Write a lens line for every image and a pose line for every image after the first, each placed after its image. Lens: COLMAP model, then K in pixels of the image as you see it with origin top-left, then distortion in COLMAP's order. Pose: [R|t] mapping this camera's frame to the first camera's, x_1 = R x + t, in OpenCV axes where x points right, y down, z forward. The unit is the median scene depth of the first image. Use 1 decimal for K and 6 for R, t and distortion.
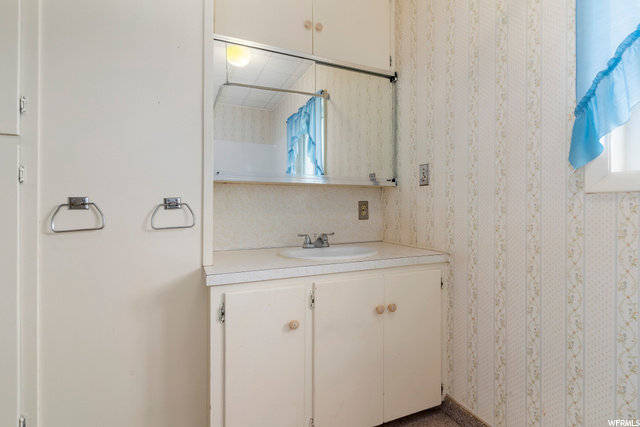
lens RADIAL K [[311.7, 0, 322.0], [0, 311.7, 208.0], [0, 0, 1]] dist [0.003694, 0.001039]
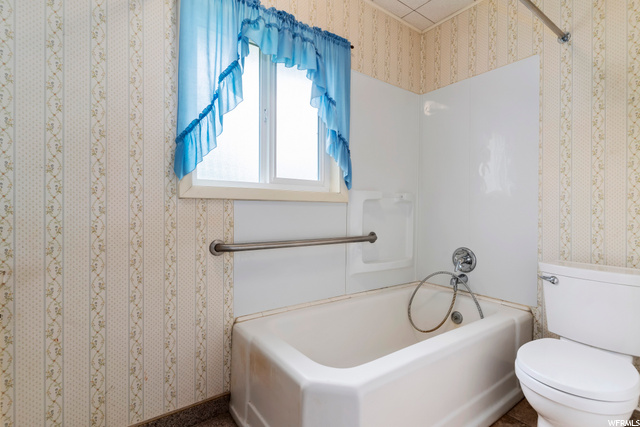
lens RADIAL K [[311.7, 0, 322.0], [0, 311.7, 208.0], [0, 0, 1]] dist [0.003694, 0.001039]
pose [[-0.213564, -0.006010, 0.976911, -0.583457], [-0.010012, 0.999942, 0.003963, -0.011525], [-0.976878, -0.008935, -0.213612, 0.579766]]
